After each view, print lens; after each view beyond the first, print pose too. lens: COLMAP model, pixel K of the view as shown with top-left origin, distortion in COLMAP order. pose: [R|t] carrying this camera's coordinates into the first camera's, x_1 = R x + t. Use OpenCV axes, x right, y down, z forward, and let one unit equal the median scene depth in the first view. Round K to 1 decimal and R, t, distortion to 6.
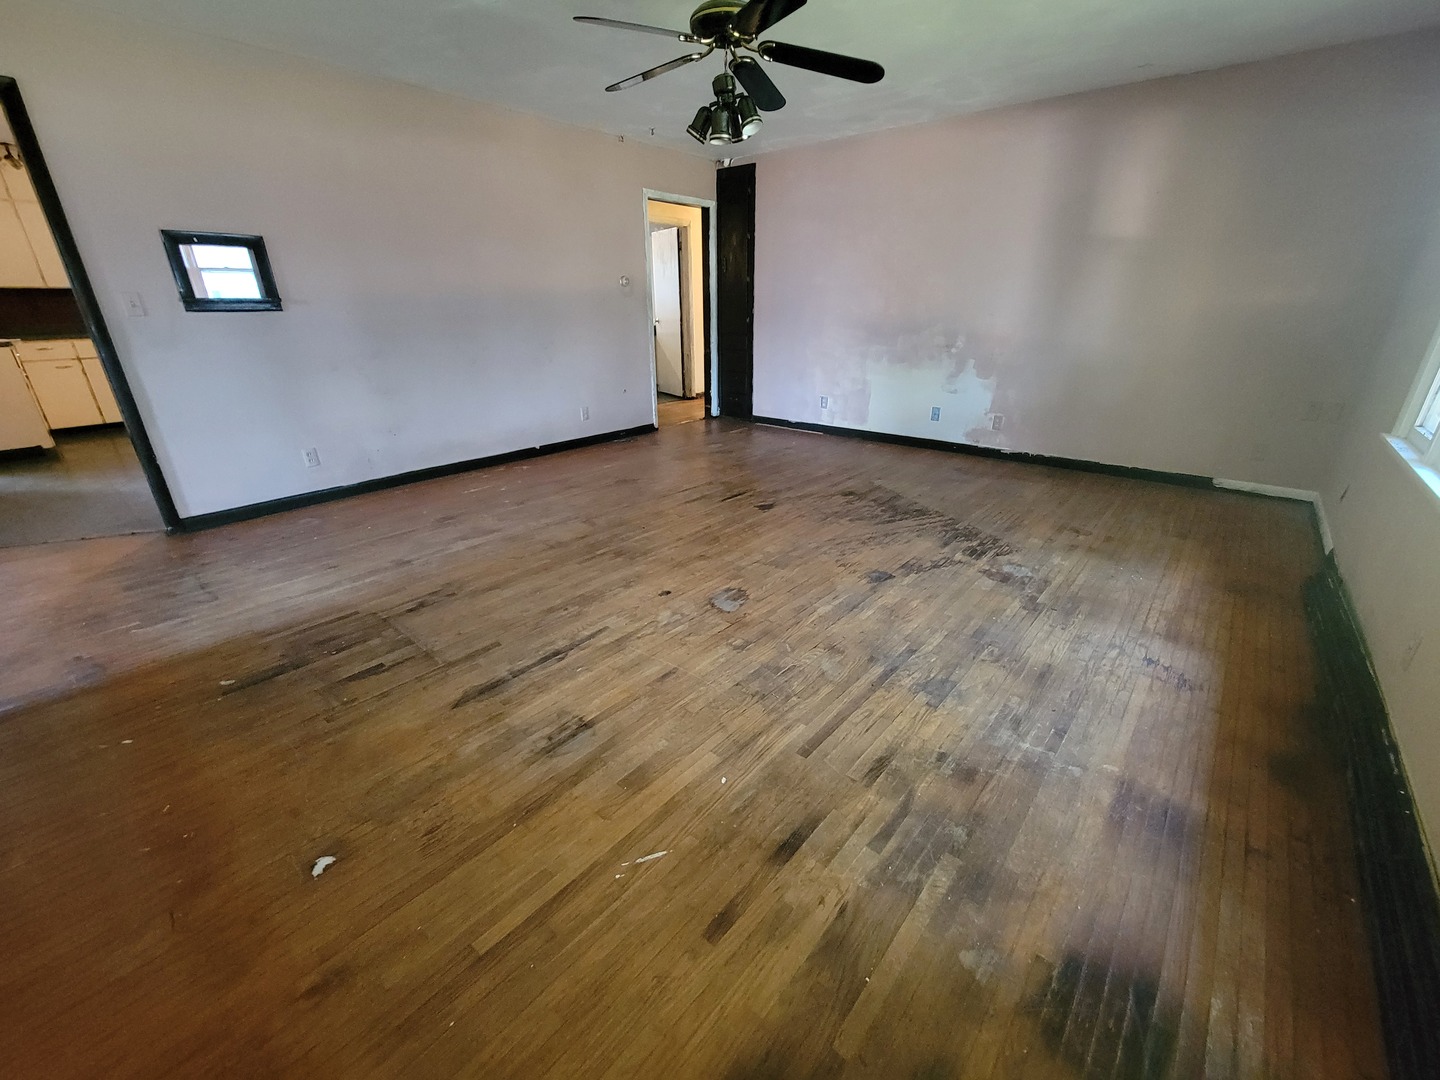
lens RADIAL K [[589.2, 0, 731.0], [0, 589.2, 552.3], [0, 0, 1]] dist [0.000065, -0.002173]
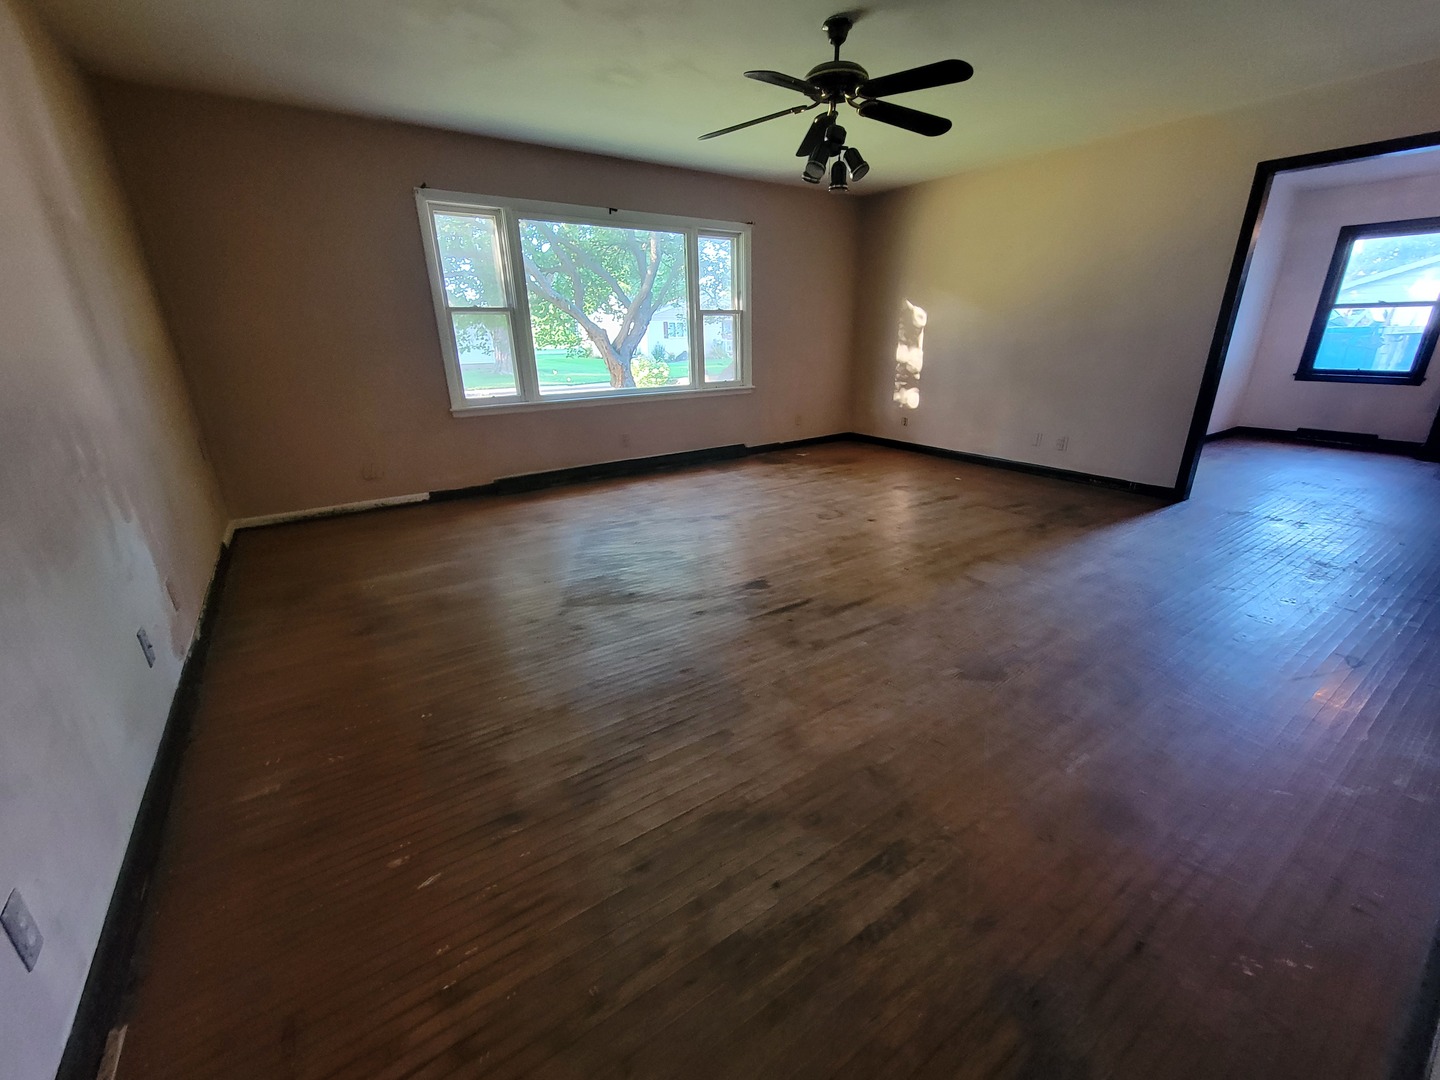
lens RADIAL K [[589.2, 0, 731.0], [0, 589.2, 552.3], [0, 0, 1]] dist [0.000065, -0.002173]
pose [[-0.966546, -0.075775, 0.245047, -0.124313], [0.113951, 0.729053, 0.674905, -0.825833], [-0.229793, 0.680250, -0.696028, 1.957392]]
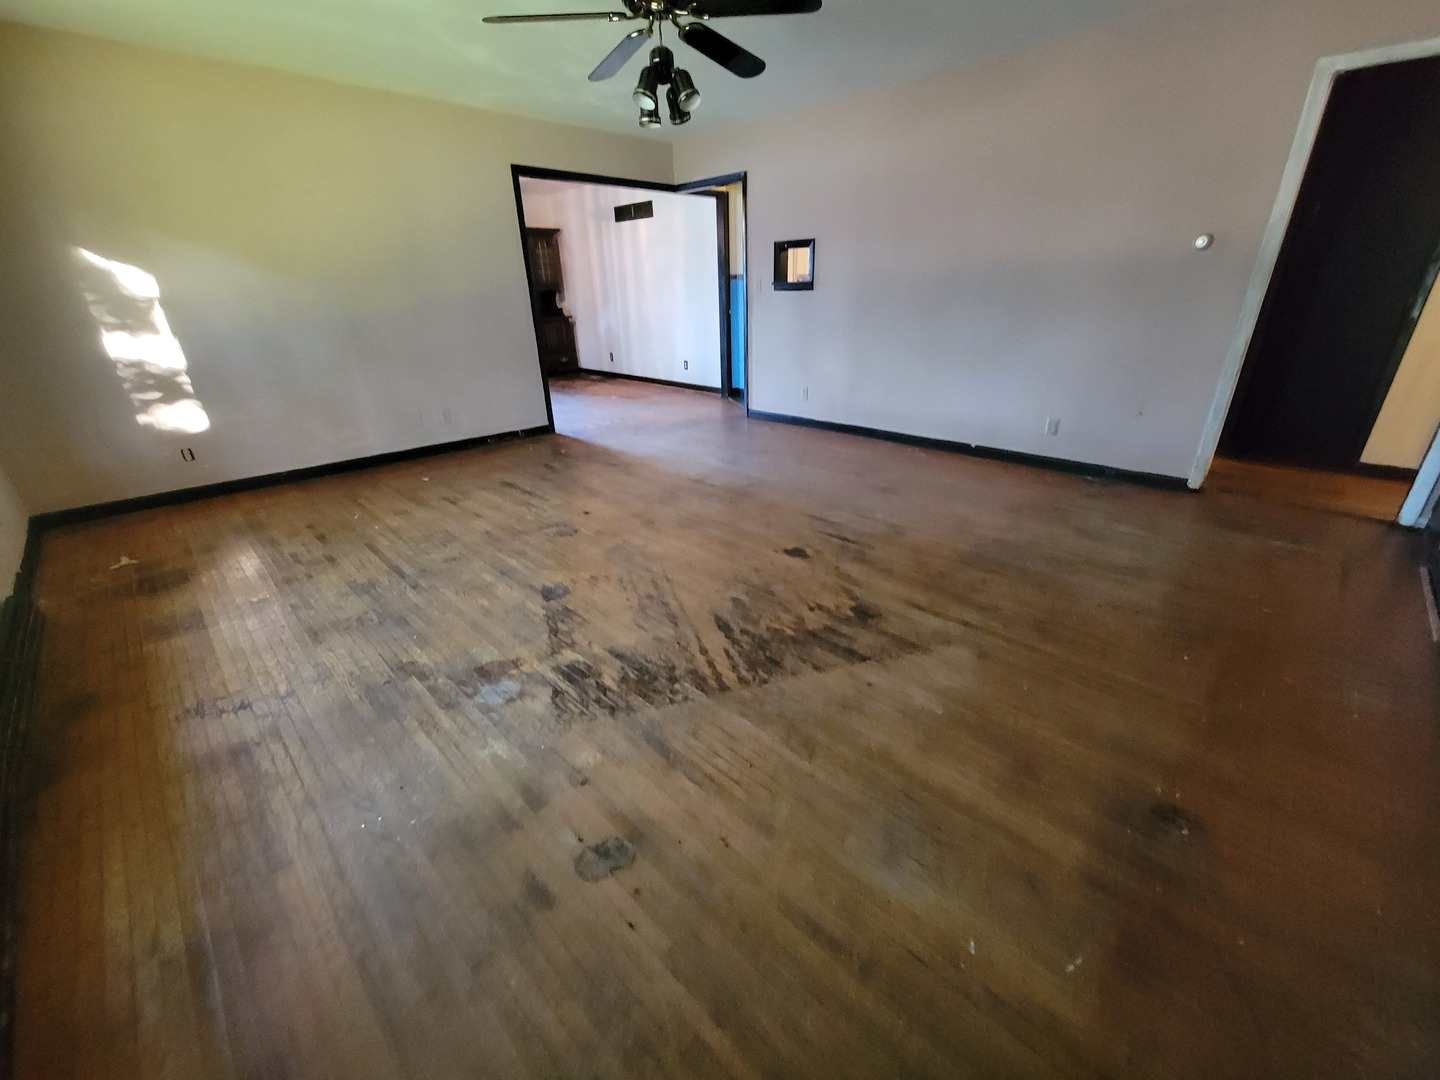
lens RADIAL K [[589.2, 0, 731.0], [0, 589.2, 552.3], [0, 0, 1]] dist [0.000065, -0.002173]
pose [[-0.083010, 0.412439, -0.907195, 0.981847], [-0.370528, 0.832300, 0.412293, -0.466589], [0.925105, 0.370365, 0.083731, 1.098160]]
